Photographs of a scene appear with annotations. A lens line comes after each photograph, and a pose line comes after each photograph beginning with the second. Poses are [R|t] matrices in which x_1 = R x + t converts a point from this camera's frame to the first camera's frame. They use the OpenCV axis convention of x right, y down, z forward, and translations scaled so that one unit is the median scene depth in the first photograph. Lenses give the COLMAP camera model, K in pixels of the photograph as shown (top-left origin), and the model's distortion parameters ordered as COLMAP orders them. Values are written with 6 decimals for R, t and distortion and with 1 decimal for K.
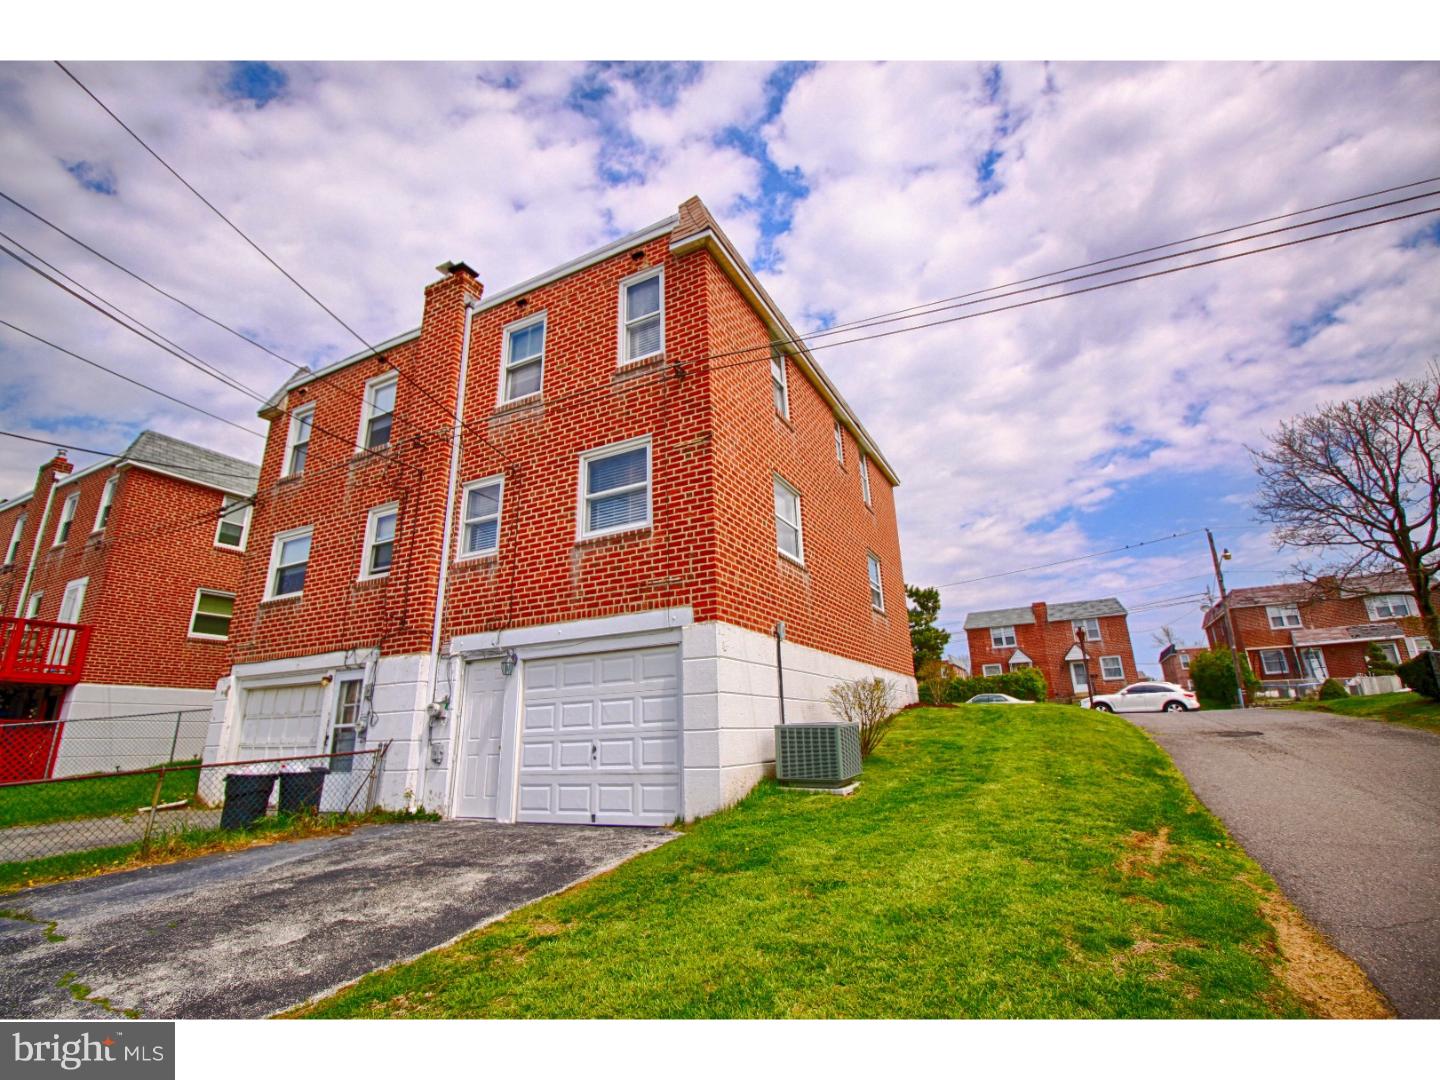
lens RADIAL K [[664.0, 0, 718.9], [0, 664.0, 530.2], [0, 0, 1]] dist [-0.007301, -0.005412]
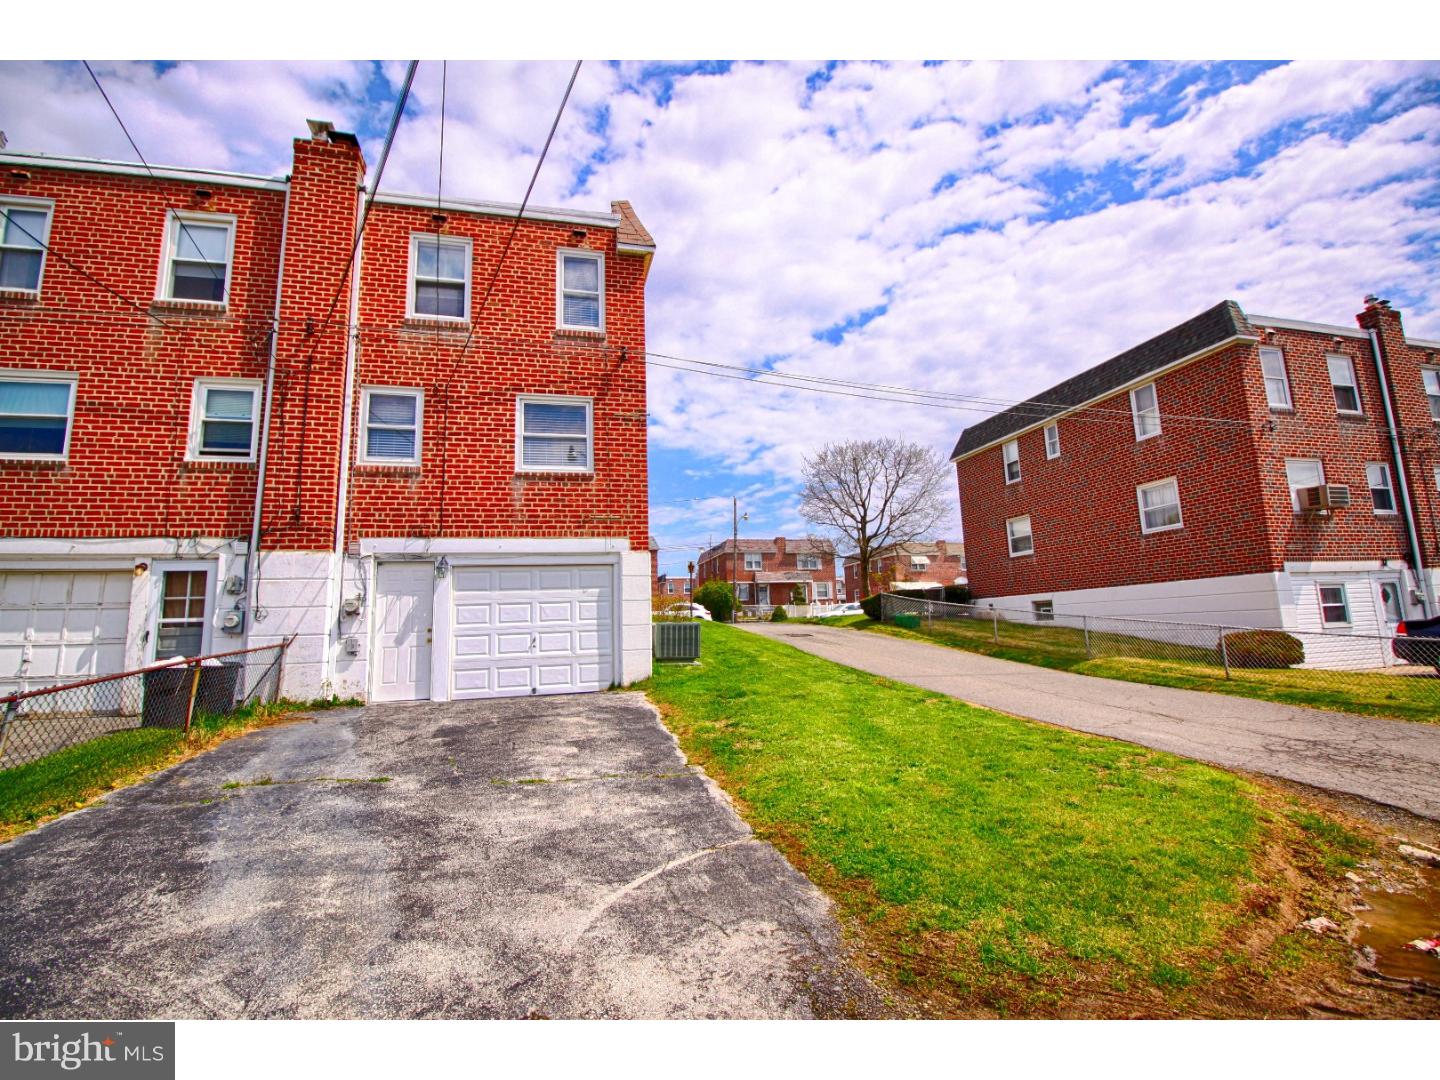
lens RADIAL K [[664.0, 0, 724.9], [0, 664.0, 536.0], [0, 0, 1]] dist [-0.007301, -0.005412]
pose [[0.748240, 0.099162, 0.655975, -0.674796], [-0.186087, 0.980444, 0.064049, -0.013958], [-0.636795, -0.169992, 0.752060, -0.141628]]
